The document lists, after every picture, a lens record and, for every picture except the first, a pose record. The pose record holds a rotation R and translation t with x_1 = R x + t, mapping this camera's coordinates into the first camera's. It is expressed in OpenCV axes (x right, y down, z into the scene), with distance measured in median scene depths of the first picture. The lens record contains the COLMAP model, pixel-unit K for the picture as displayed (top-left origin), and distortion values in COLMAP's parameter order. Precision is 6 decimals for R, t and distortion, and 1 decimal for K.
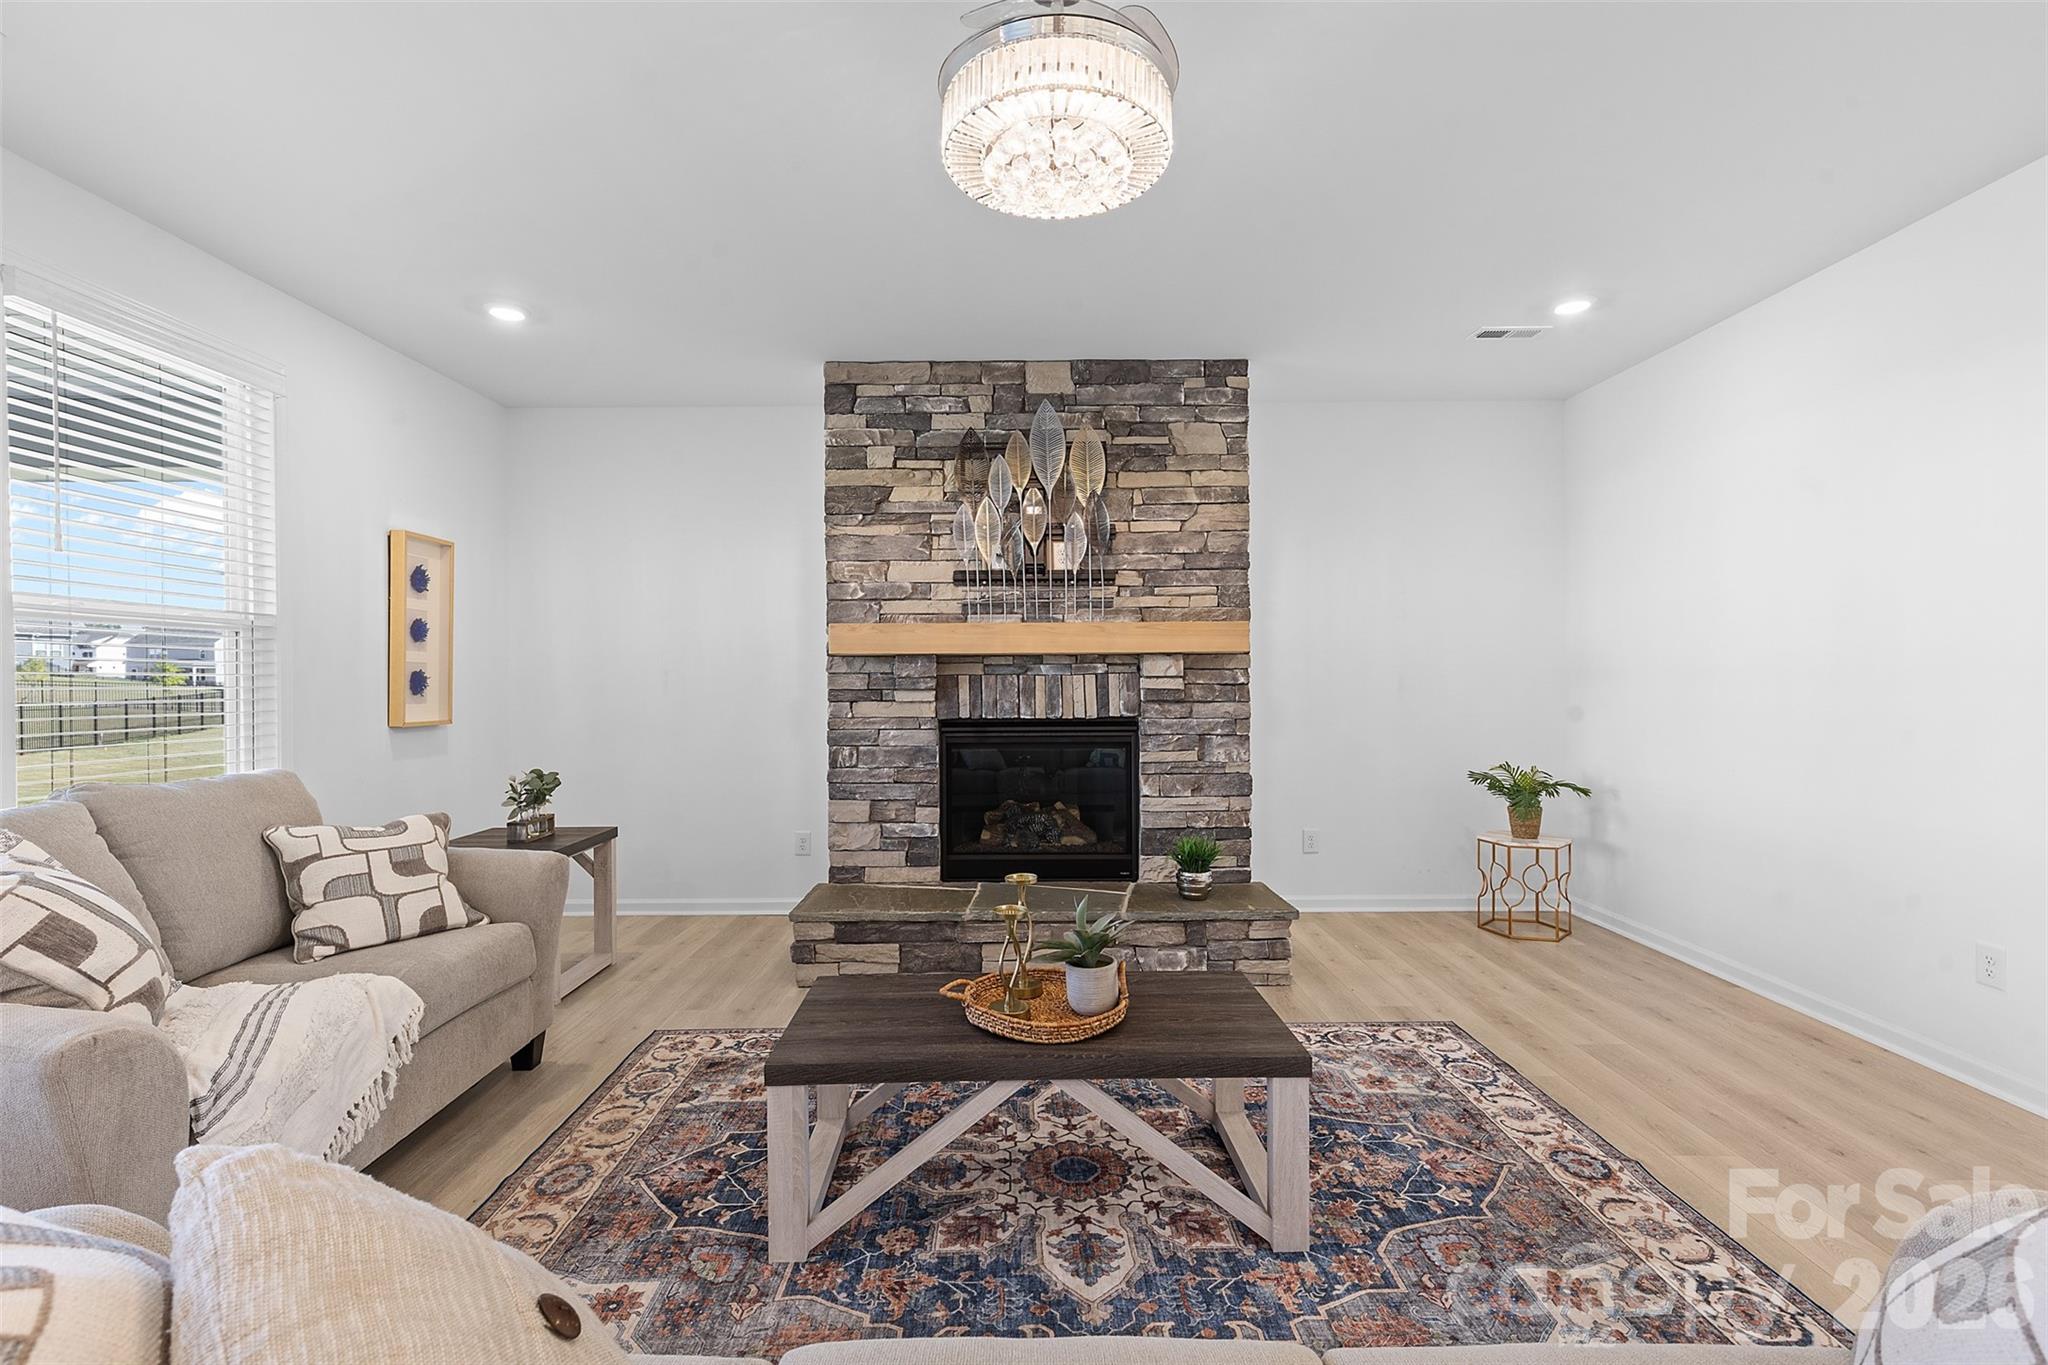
lens RADIAL K [[929.6, 0, 1010.7], [0, 929.6, 680.6], [0, 0, 1]] dist [0.004895, 0.000003]
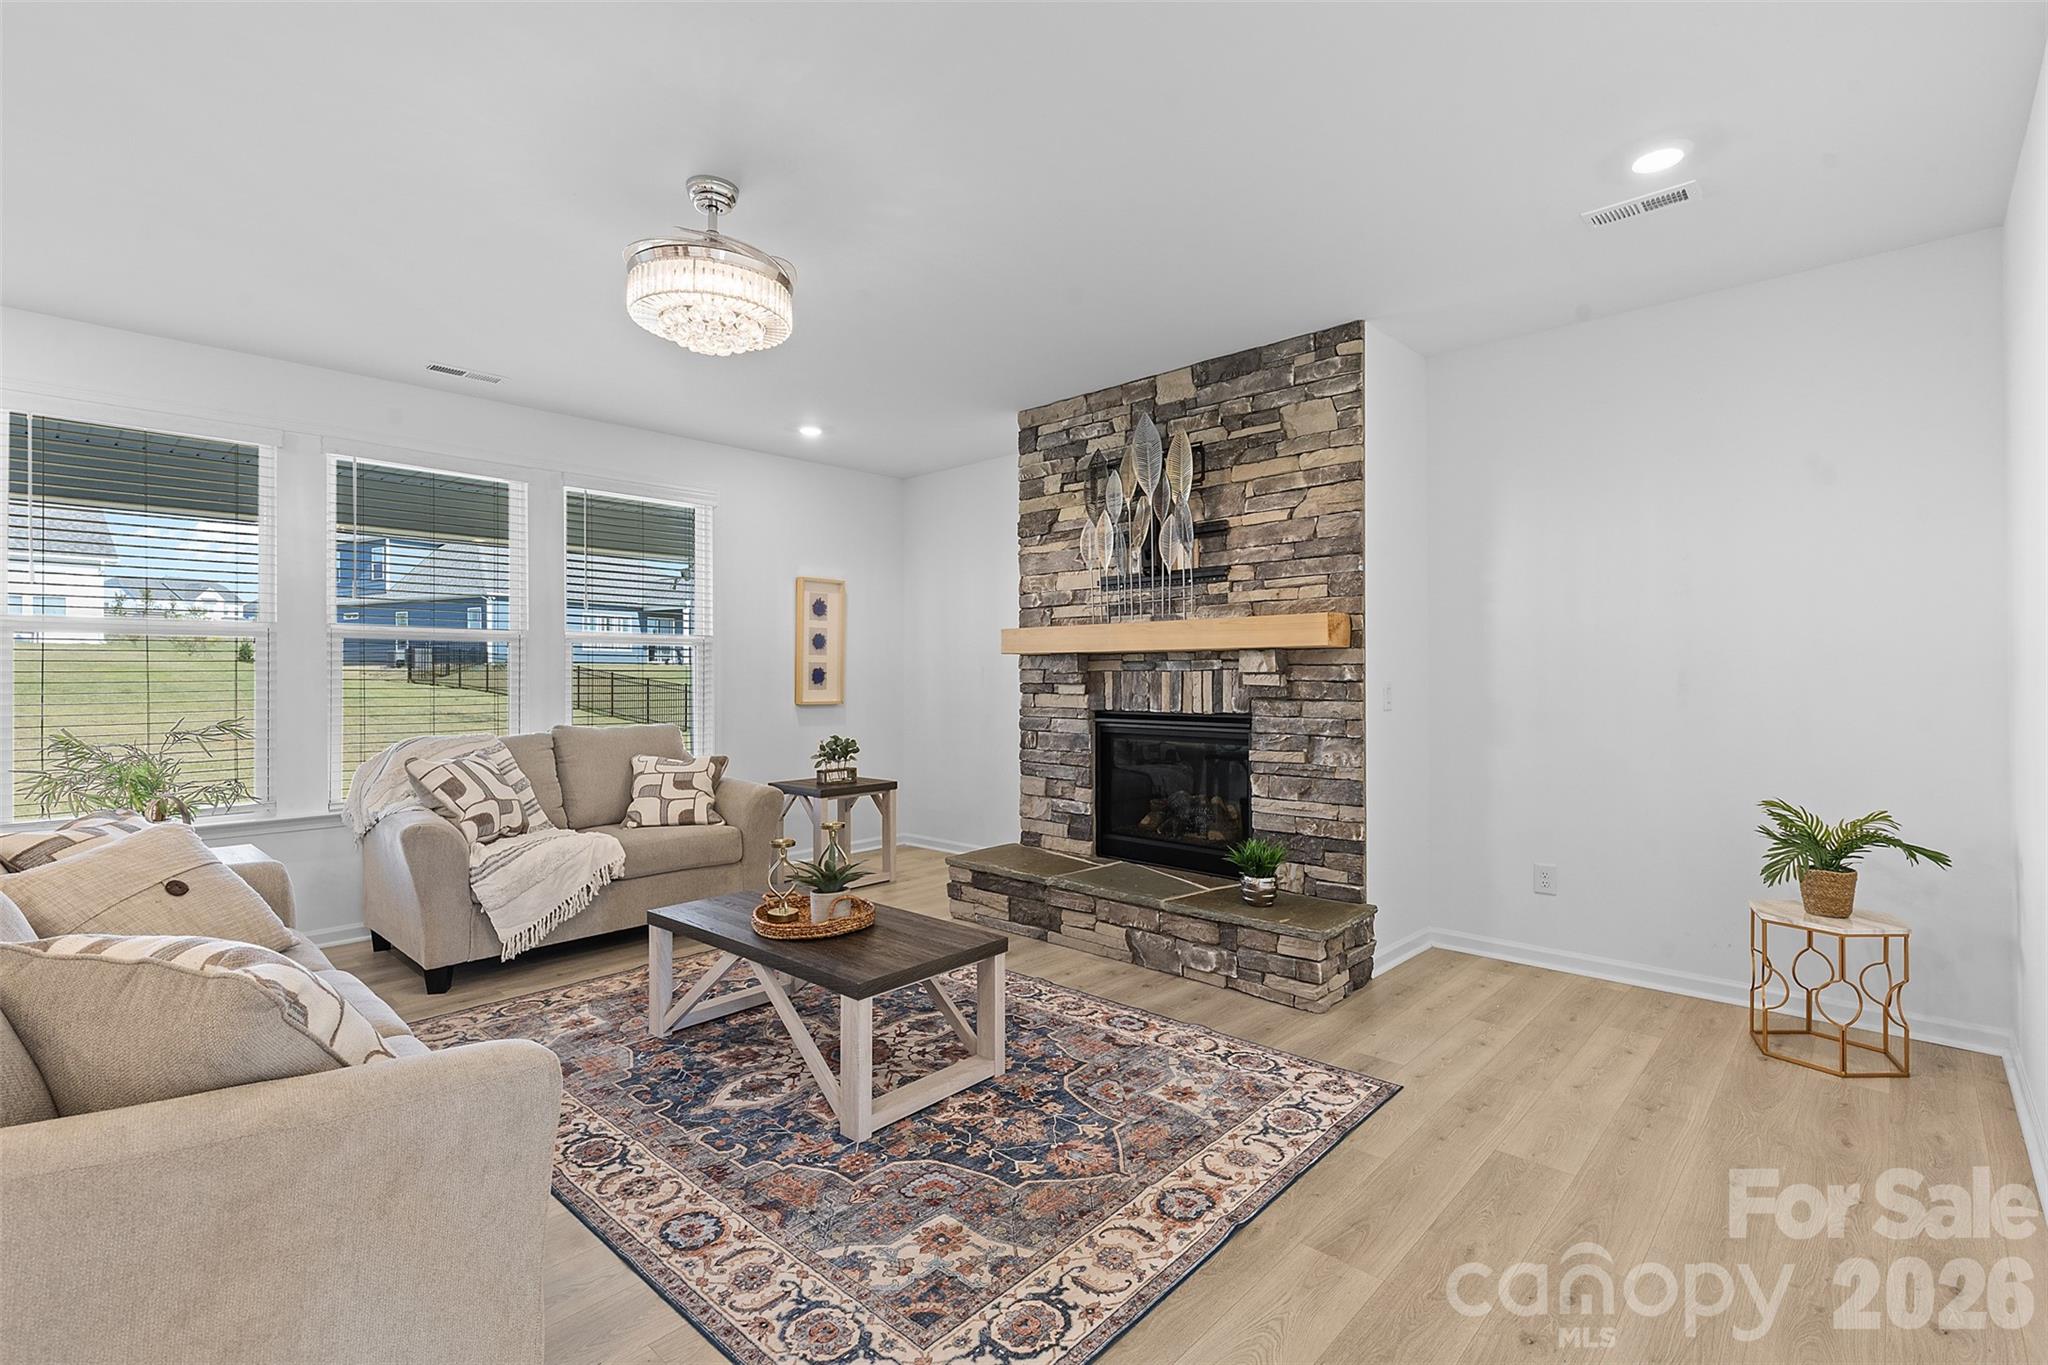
lens RADIAL K [[932.0, 0, 1012.6], [0, 932.0, 667.3], [0, 0, 1]] dist [0.002833, -0.000239]
pose [[0.725757, -0.002475, -0.687946, 0.630994], [-0.003349, 0.999969, -0.007130, -0.002252], [0.687943, 0.007479, 0.725726, 0.117974]]
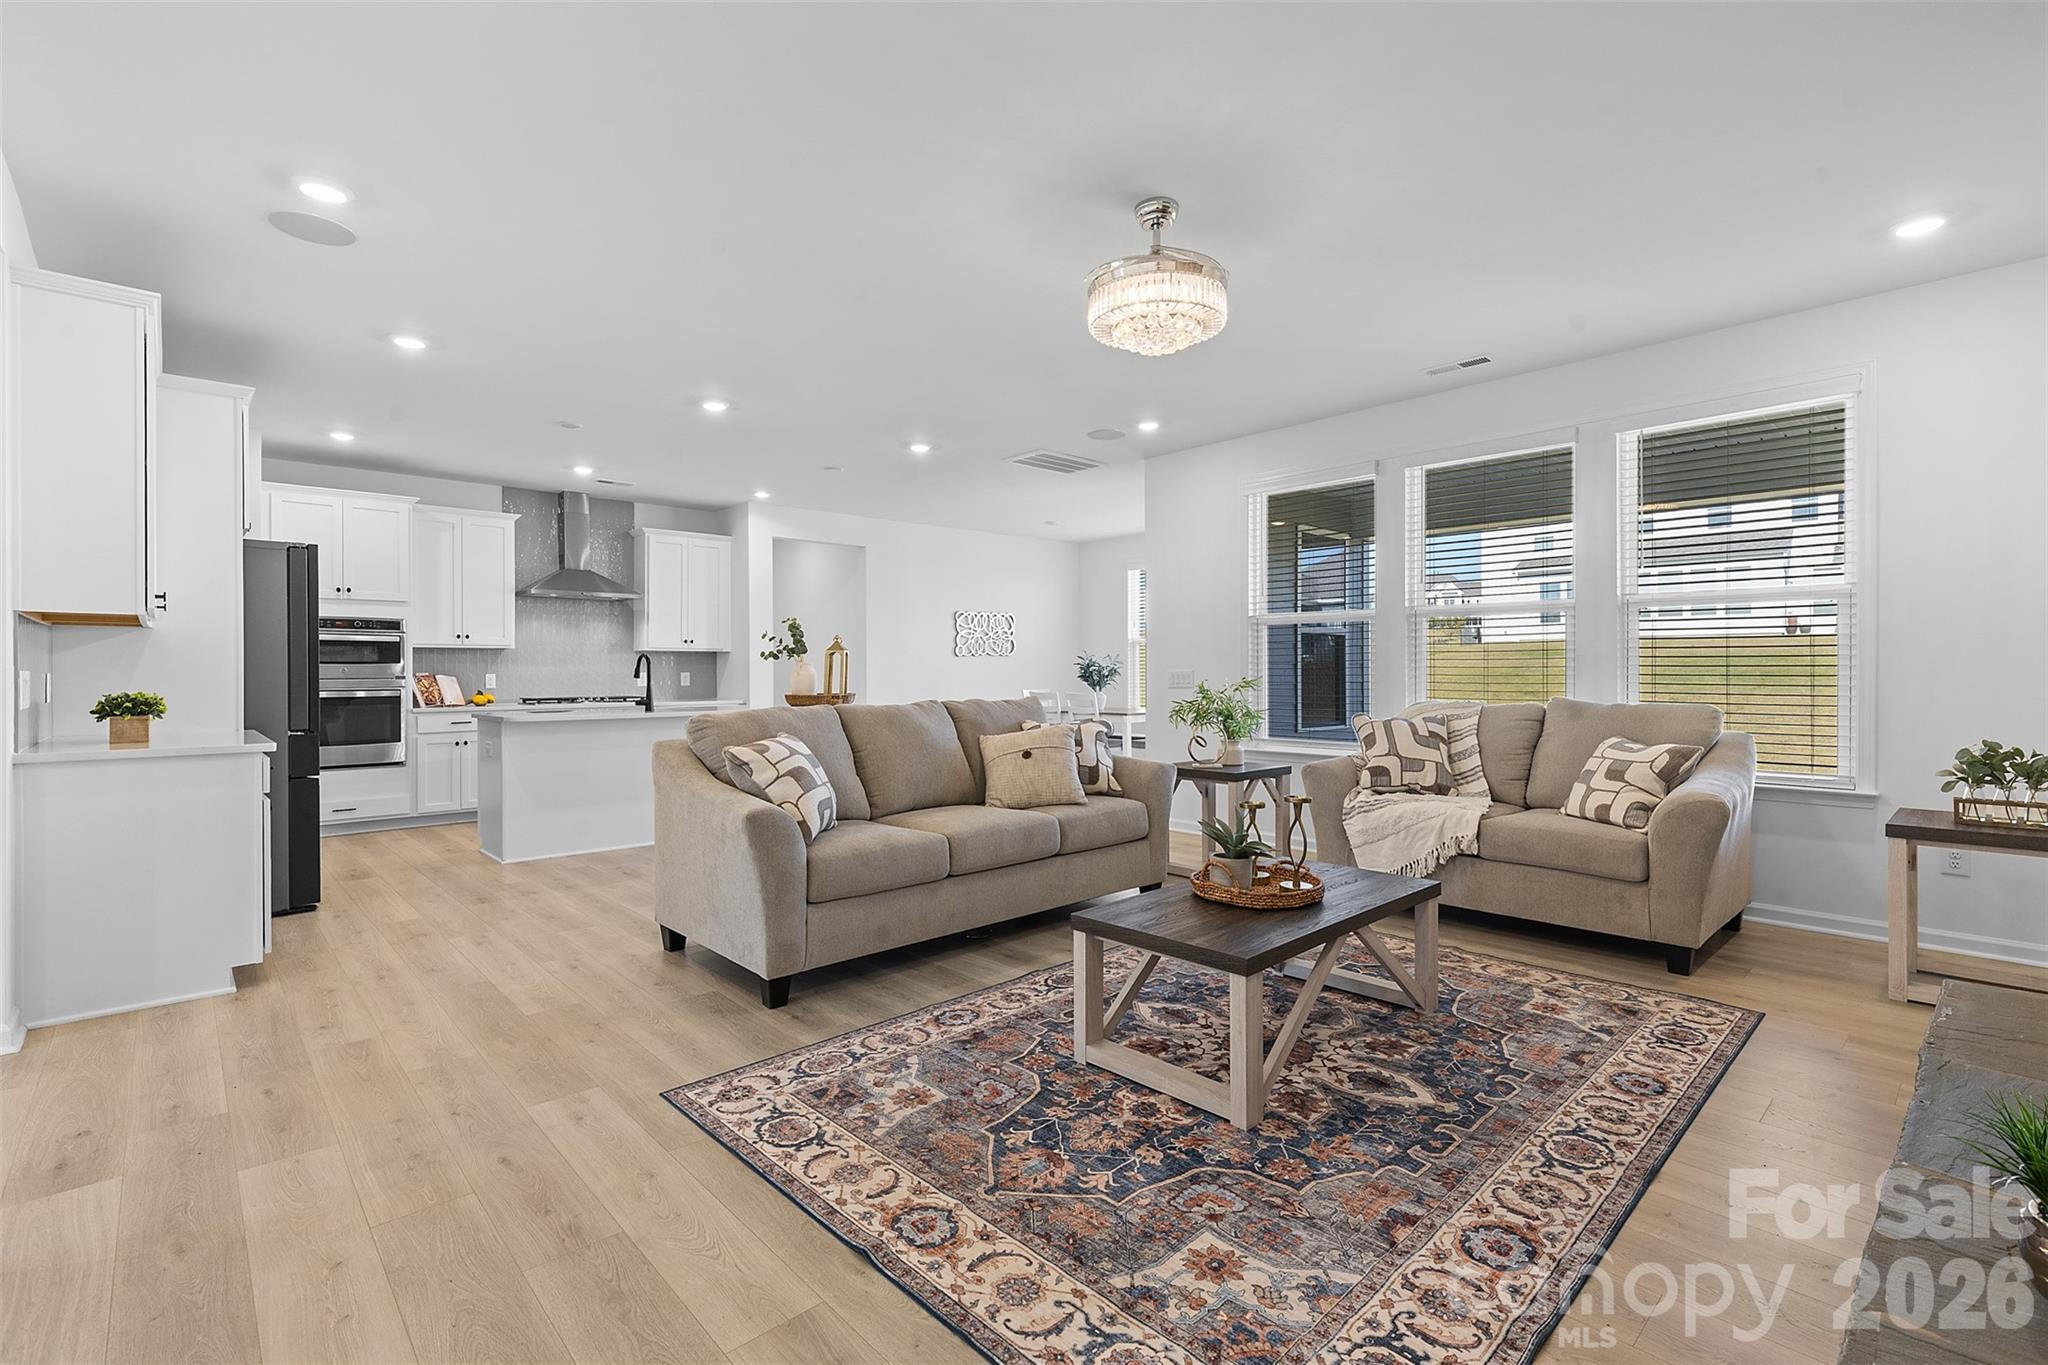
lens RADIAL K [[911.1, 0, 1021.2], [0, 911.1, 672.9], [0, 0, 1]] dist [0.002303, -0.000036]
pose [[-0.731460, 0.009112, -0.681823, 0.605718], [0.003663, 0.999949, 0.009434, 0.022028], [0.681874, 0.004402, -0.731456, 0.913602]]
